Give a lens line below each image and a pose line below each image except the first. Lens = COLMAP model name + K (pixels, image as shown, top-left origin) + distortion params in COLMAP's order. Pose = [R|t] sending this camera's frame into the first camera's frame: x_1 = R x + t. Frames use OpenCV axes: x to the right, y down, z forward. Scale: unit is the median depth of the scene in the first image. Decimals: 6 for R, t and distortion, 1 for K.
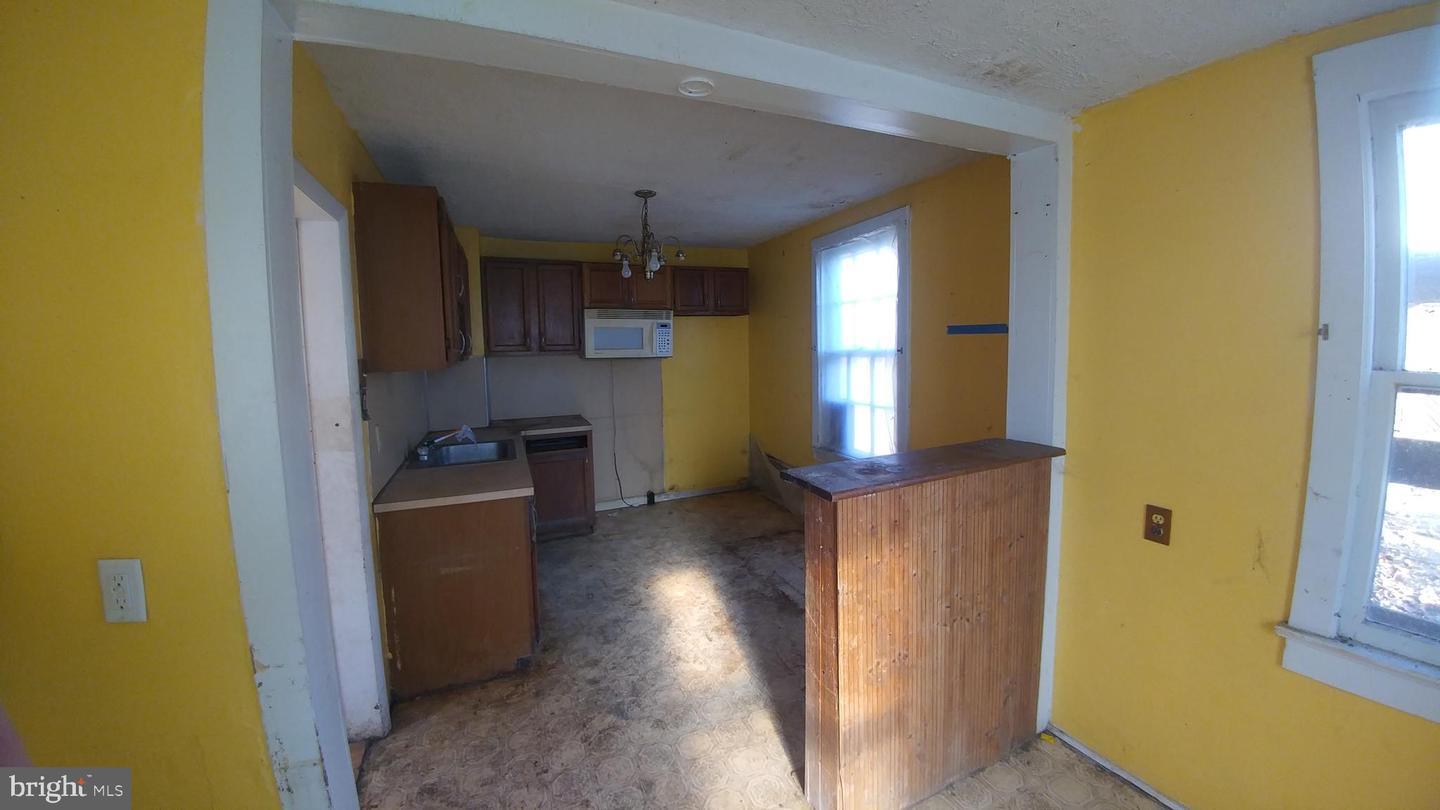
lens RADIAL K [[512.3, 0, 723.4], [0, 512.3, 381.8], [0, 0, 1]] dist [-0.035586, -0.009343]
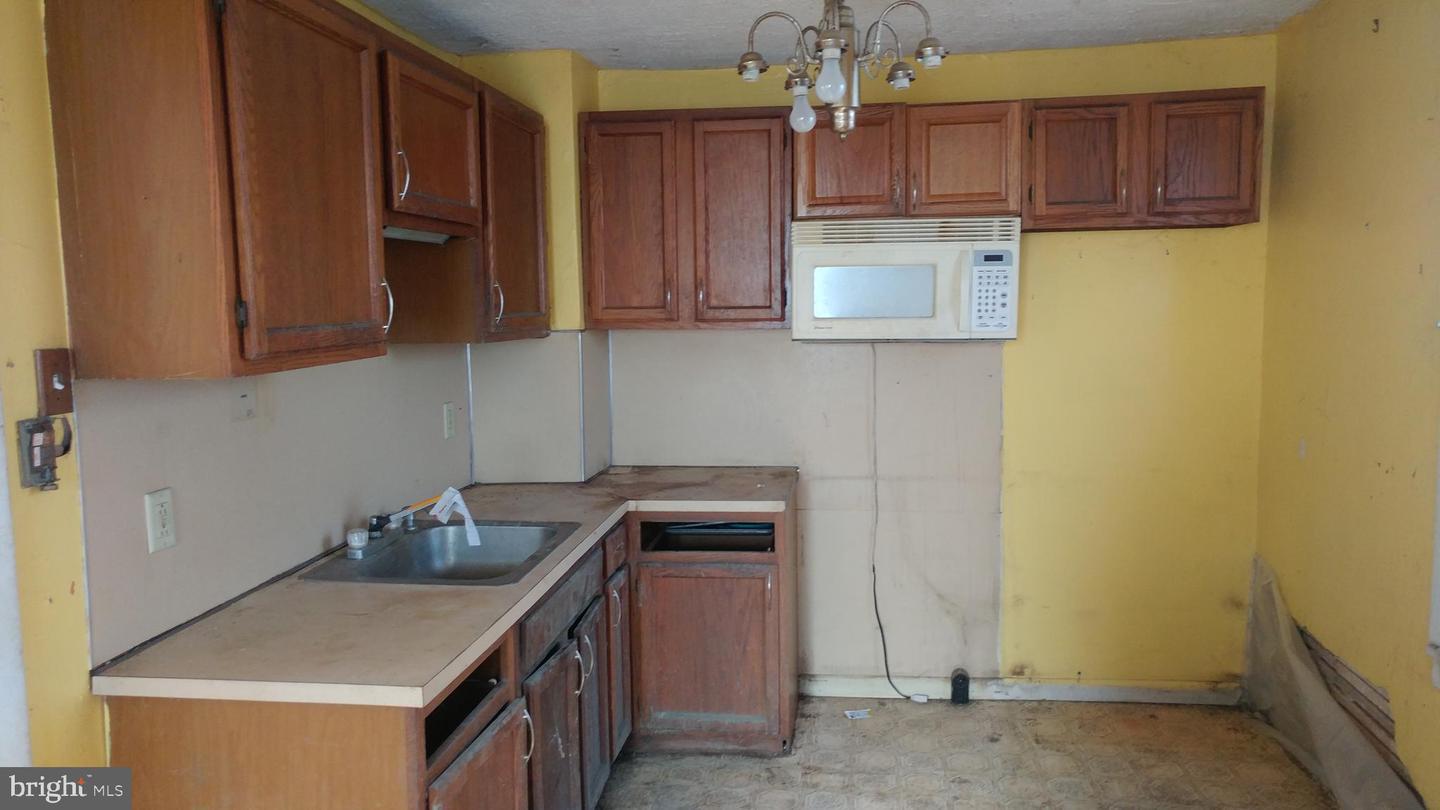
lens RADIAL K [[1042.0, 0, 721.8], [0, 1042.0, 400.6], [0, 0, 1]] dist [0.003012, 0.000526]
pose [[0.863159, 0.052036, -0.502244, 0.106568], [-0.037190, 0.998526, 0.039539, -0.025874], [0.503561, -0.015450, 0.863821, 0.217489]]
